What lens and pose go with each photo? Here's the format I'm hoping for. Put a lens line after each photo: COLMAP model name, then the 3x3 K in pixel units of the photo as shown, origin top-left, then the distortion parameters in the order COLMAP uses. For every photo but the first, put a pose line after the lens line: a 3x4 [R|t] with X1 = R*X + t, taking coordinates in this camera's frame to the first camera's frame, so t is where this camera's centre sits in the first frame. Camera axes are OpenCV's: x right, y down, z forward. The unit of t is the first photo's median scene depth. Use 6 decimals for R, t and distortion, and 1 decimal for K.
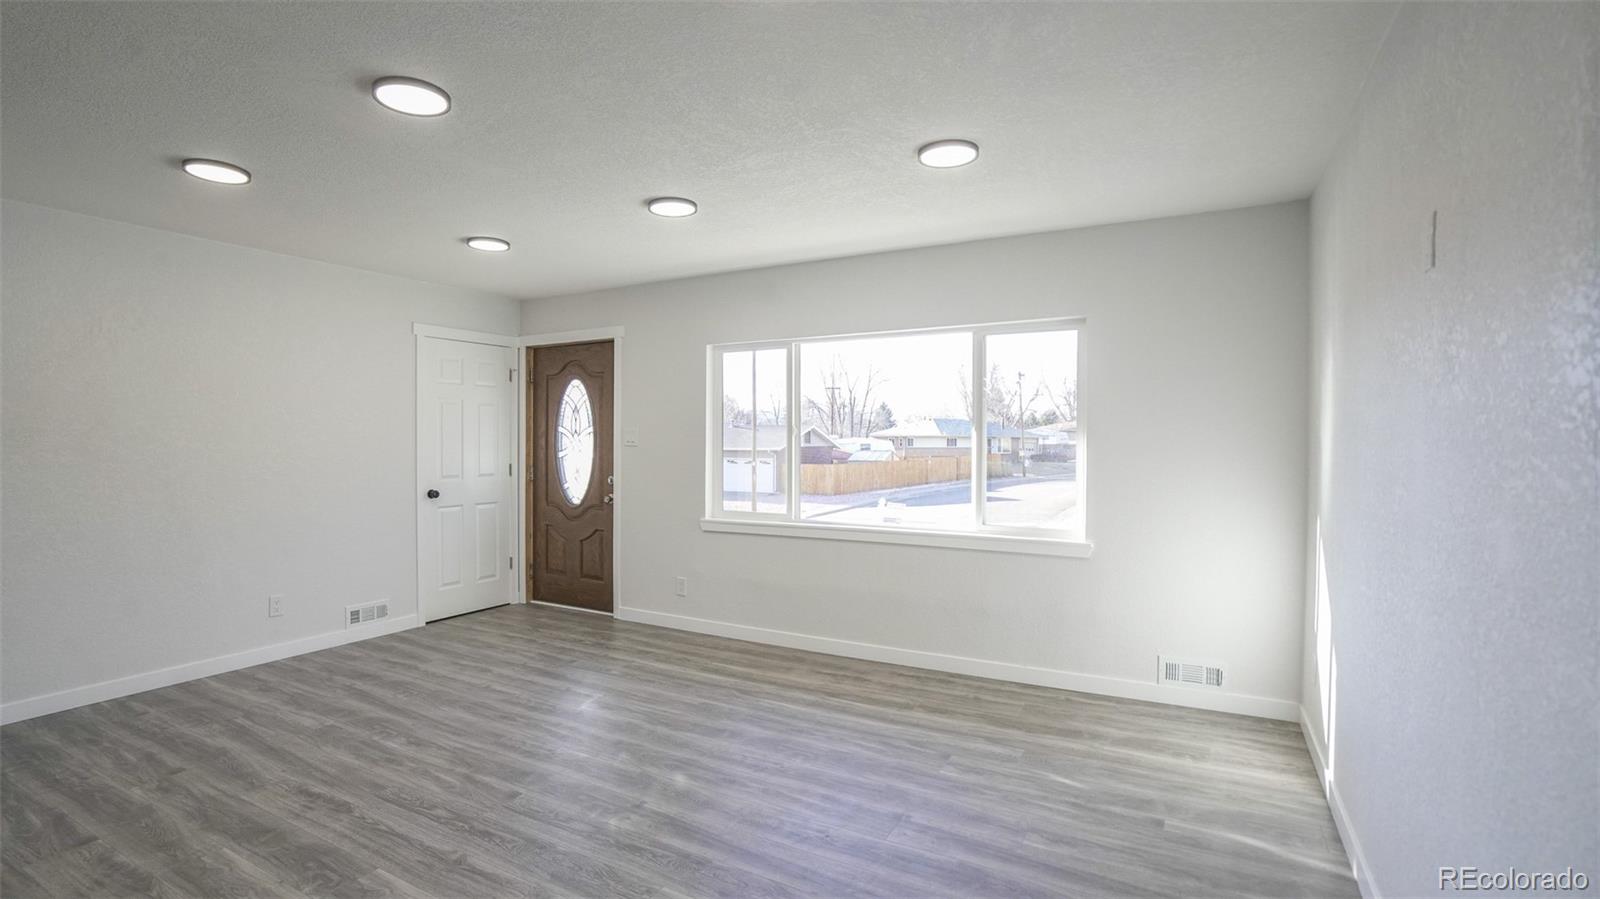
lens RADIAL K [[741.2, 0, 800.1], [0, 741.2, 462.4], [0, 0, 1]] dist [-0.042907, 0.010175]
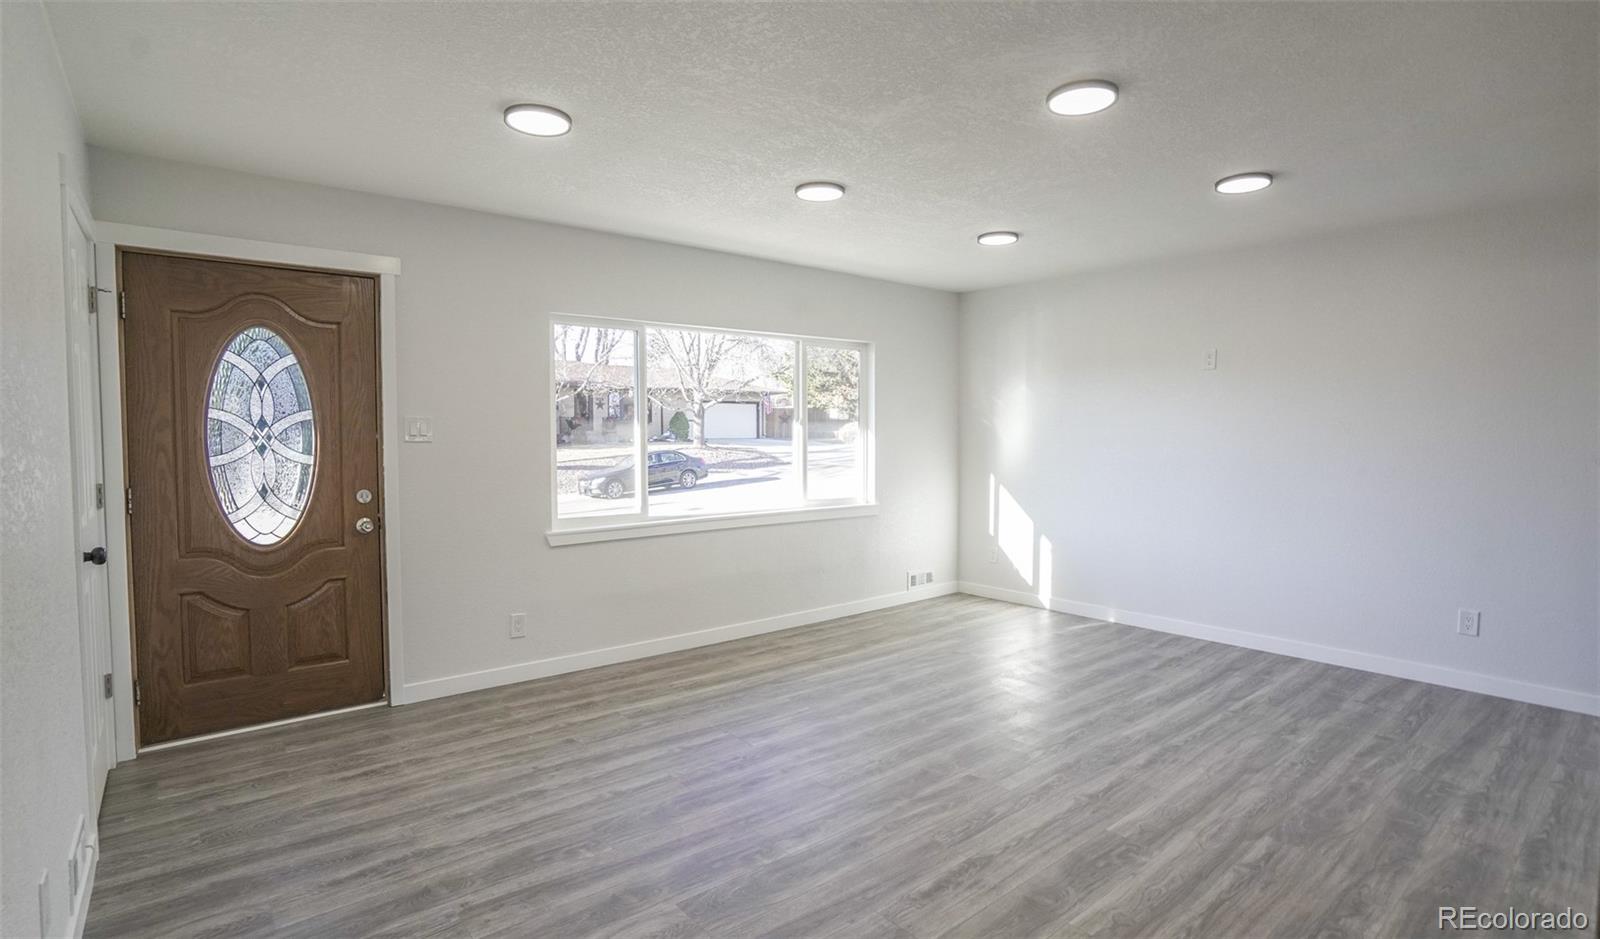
lens RADIAL K [[774.5, 0, 801.8], [0, 774.5, 459.2], [0, 0, 1]] dist [-0.044635, 0.005596]
pose [[0.352781, -0.032006, 0.935158, -0.937946], [0.026954, 0.999348, 0.024035, -0.016221], [-0.935318, 0.016727, 0.353414, 0.531384]]
